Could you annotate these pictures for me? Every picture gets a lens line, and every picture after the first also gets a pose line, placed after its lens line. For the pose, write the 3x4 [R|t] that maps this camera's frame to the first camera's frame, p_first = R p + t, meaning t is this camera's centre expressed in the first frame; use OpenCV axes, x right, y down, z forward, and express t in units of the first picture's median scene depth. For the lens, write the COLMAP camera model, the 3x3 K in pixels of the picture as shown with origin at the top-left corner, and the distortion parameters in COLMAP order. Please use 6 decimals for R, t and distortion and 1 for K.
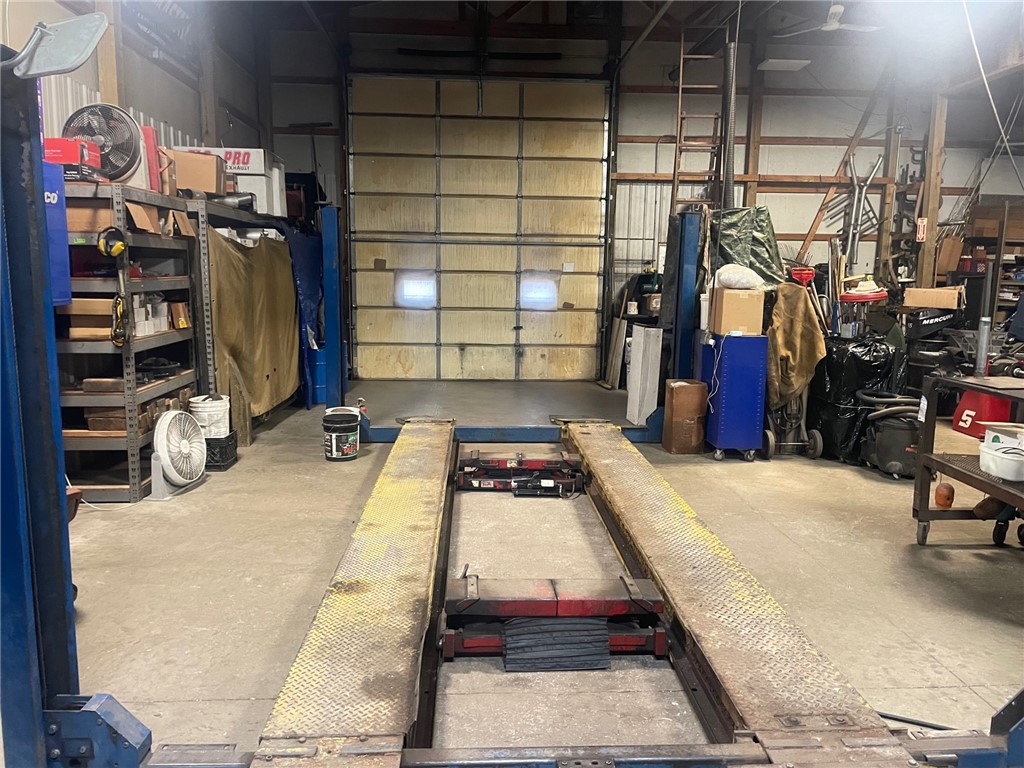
lens RADIAL K [[758.9, 0, 517.2], [0, 758.9, 381.0], [0, 0, 1]] dist [0.095209, -0.112122]
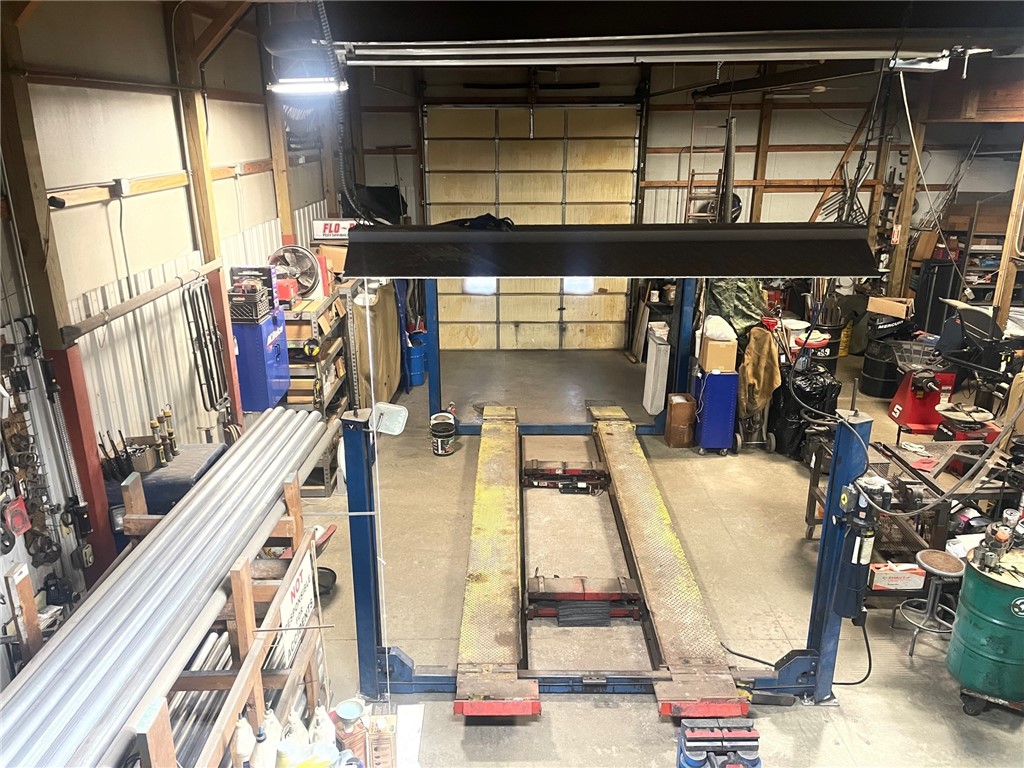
lens RADIAL K [[758.9, 0, 517.2], [0, 758.9, 381.0], [0, 0, 1]] dist [0.095209, -0.112122]
pose [[0.998619, 0.004671, -0.052334, -0.009827], [0.004500, 0.984776, 0.173772, -0.278646], [0.052349, -0.173767, 0.983394, -0.402840]]
